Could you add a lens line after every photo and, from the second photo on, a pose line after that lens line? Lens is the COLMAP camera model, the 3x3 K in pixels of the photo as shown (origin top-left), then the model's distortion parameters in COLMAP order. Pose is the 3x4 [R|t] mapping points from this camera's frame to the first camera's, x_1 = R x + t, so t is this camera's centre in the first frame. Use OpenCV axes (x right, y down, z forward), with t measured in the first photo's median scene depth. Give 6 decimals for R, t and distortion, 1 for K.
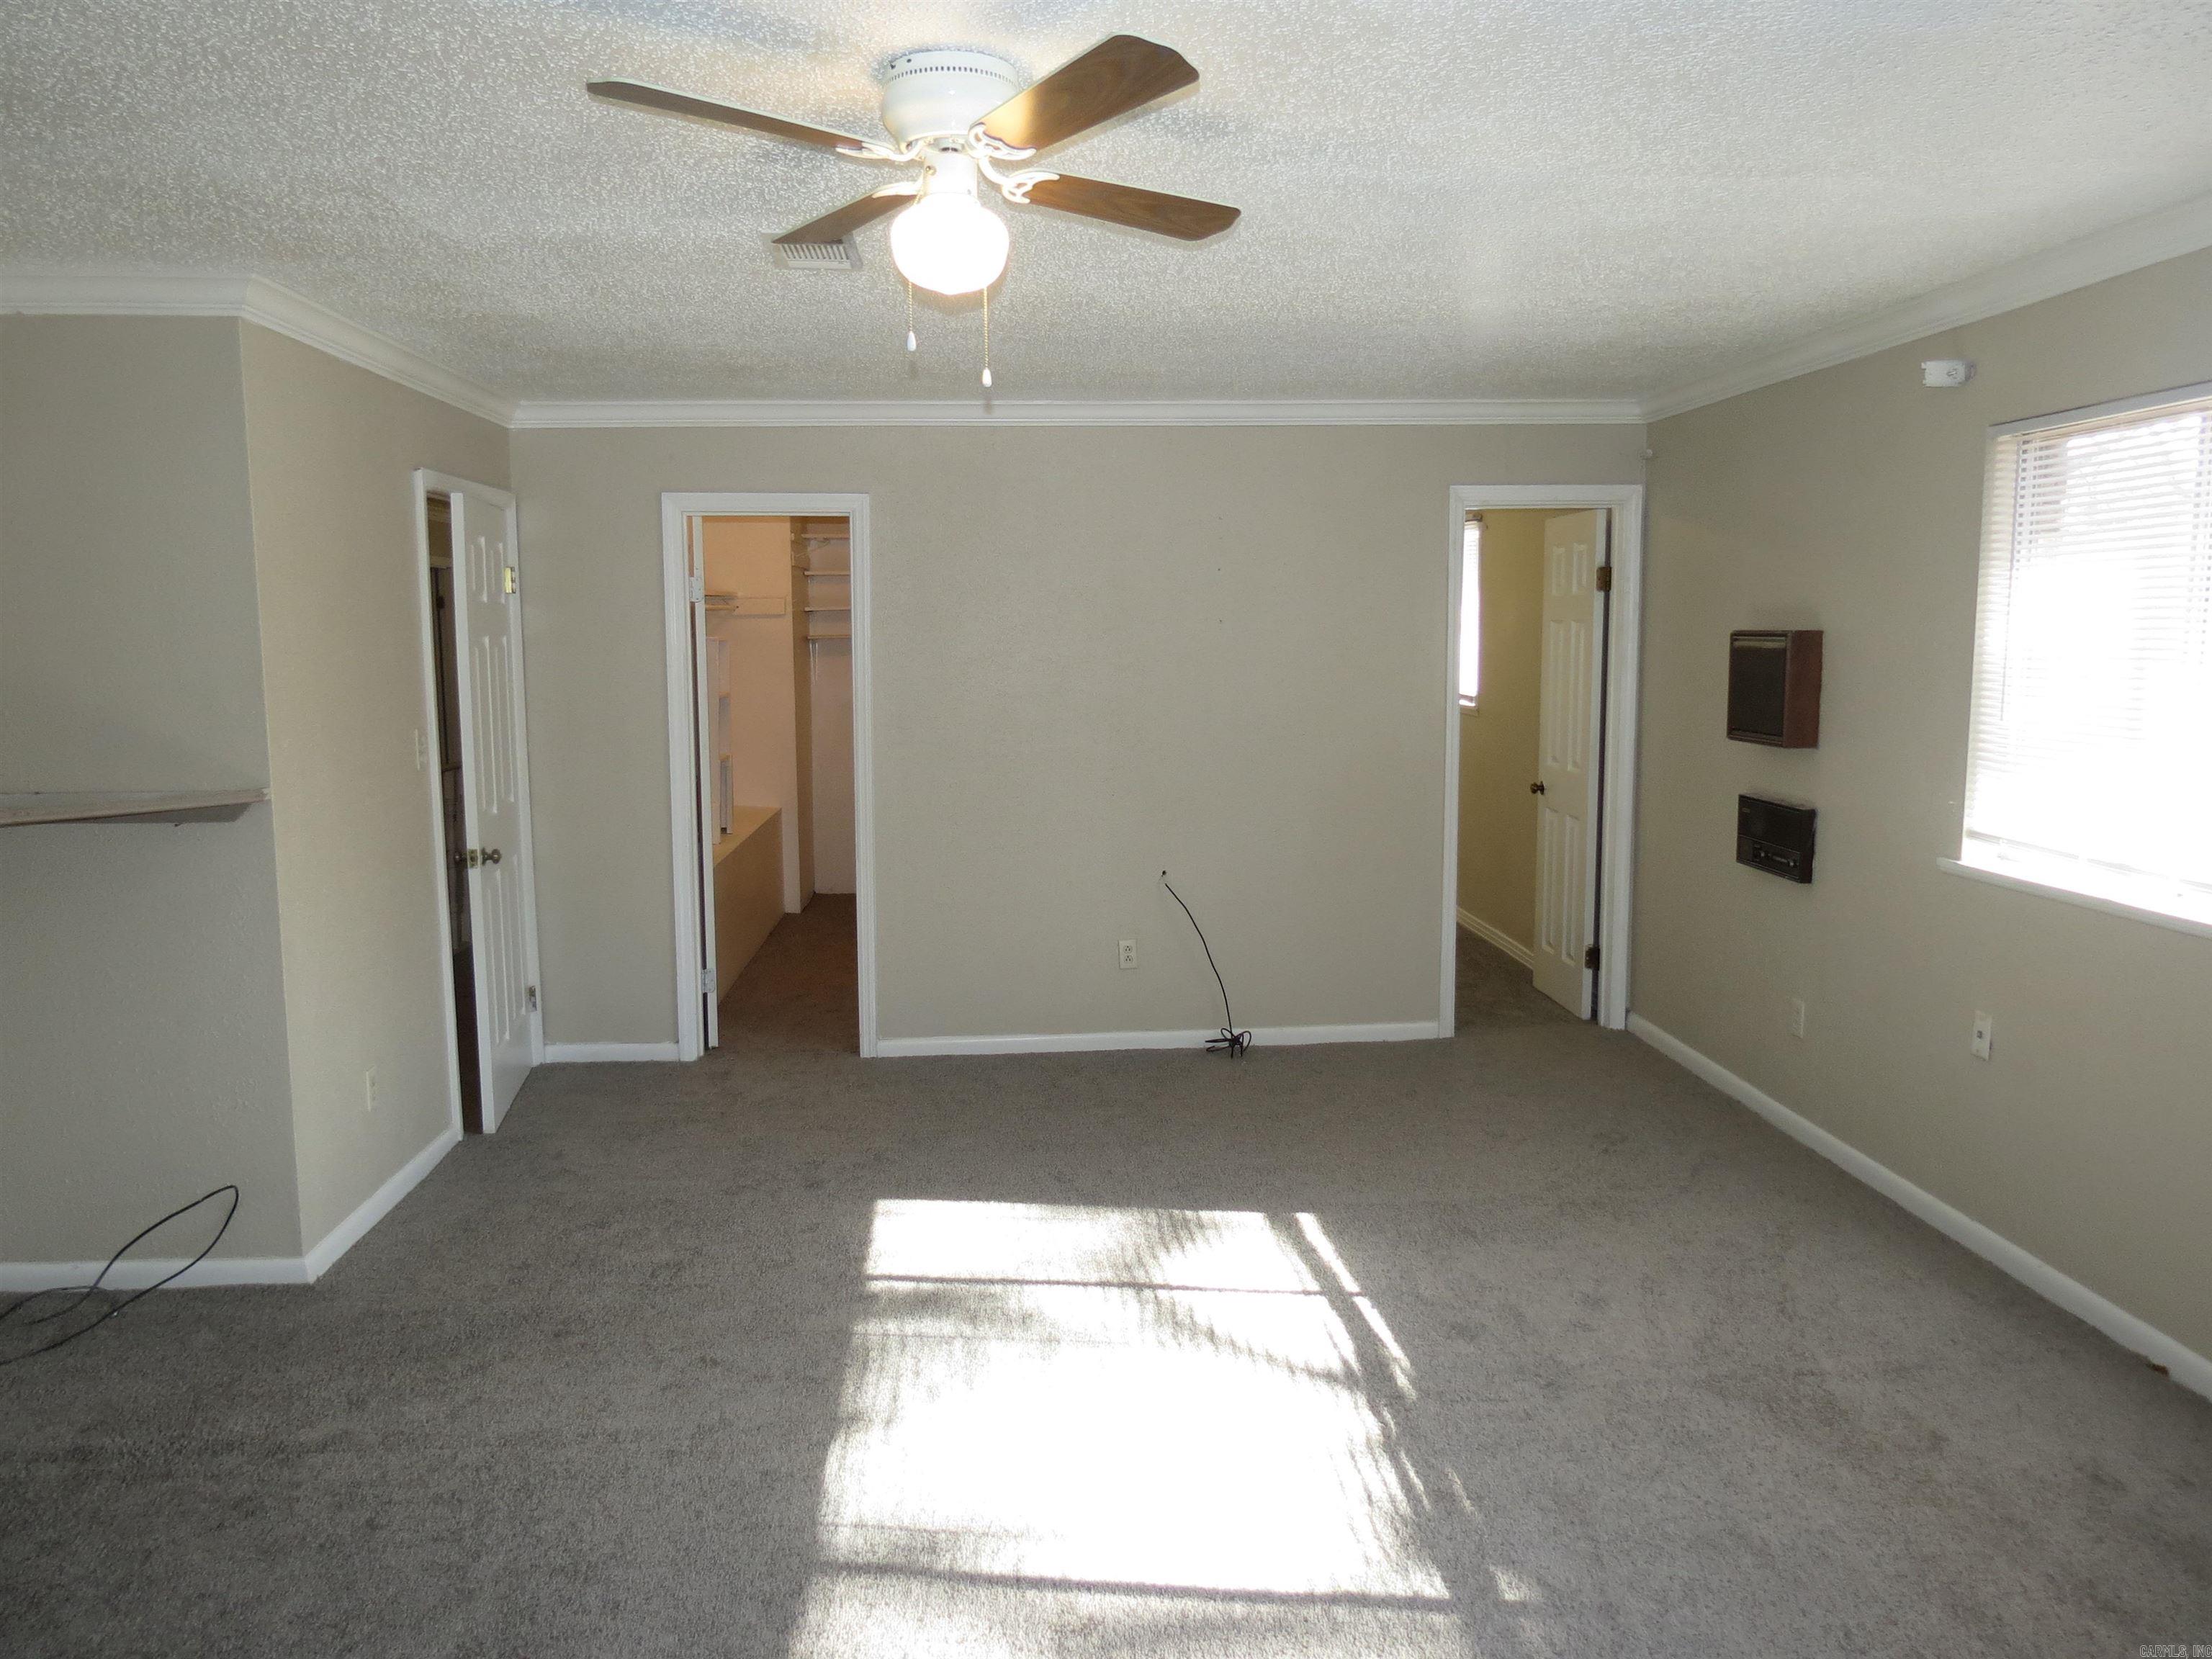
lens RADIAL K [[1583.6, 0, 1108.6], [0, 1583.6, 828.6], [0, 0, 1]] dist [-0.002178, -0.001534]
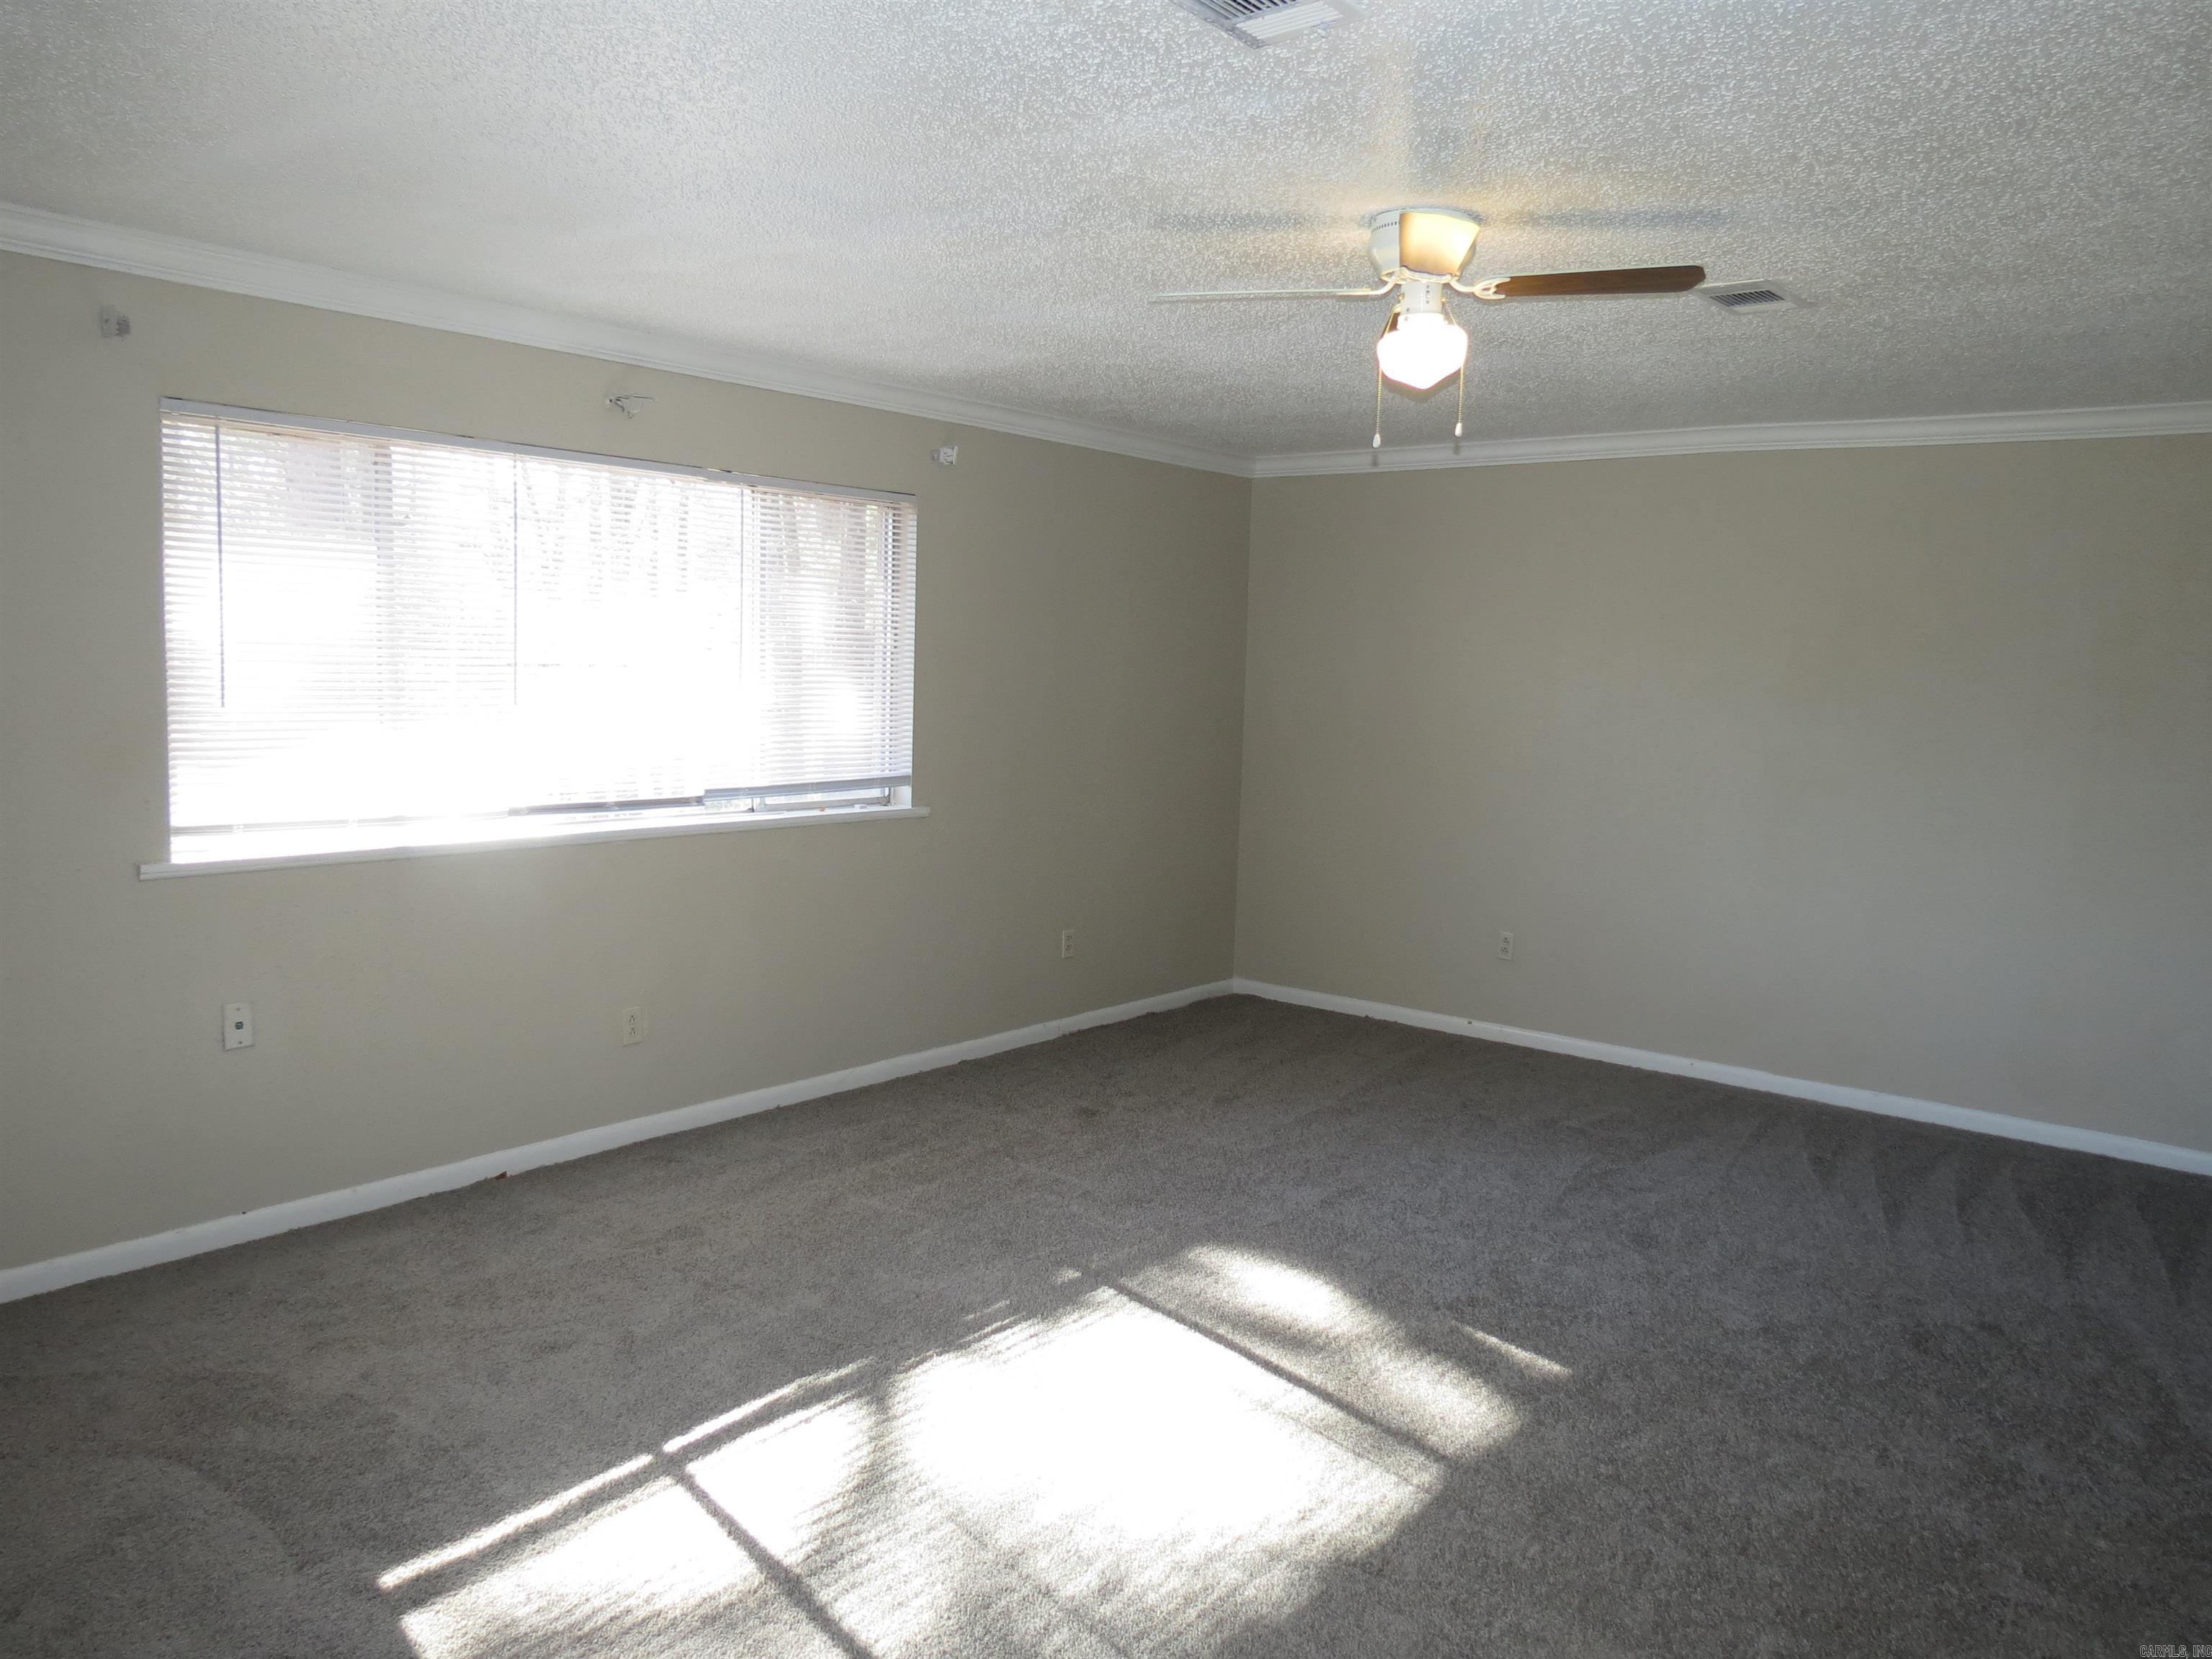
lens RADIAL K [[1583.6, 0, 1110.2], [0, 1583.6, 825.9], [0, 0, 1]] dist [-0.002178, -0.001534]
pose [[-0.726089, -0.089567, 0.681743, -0.570839], [0.060244, 0.979380, 0.192833, -0.168993], [-0.684957, 0.181085, -0.705721, 1.469436]]
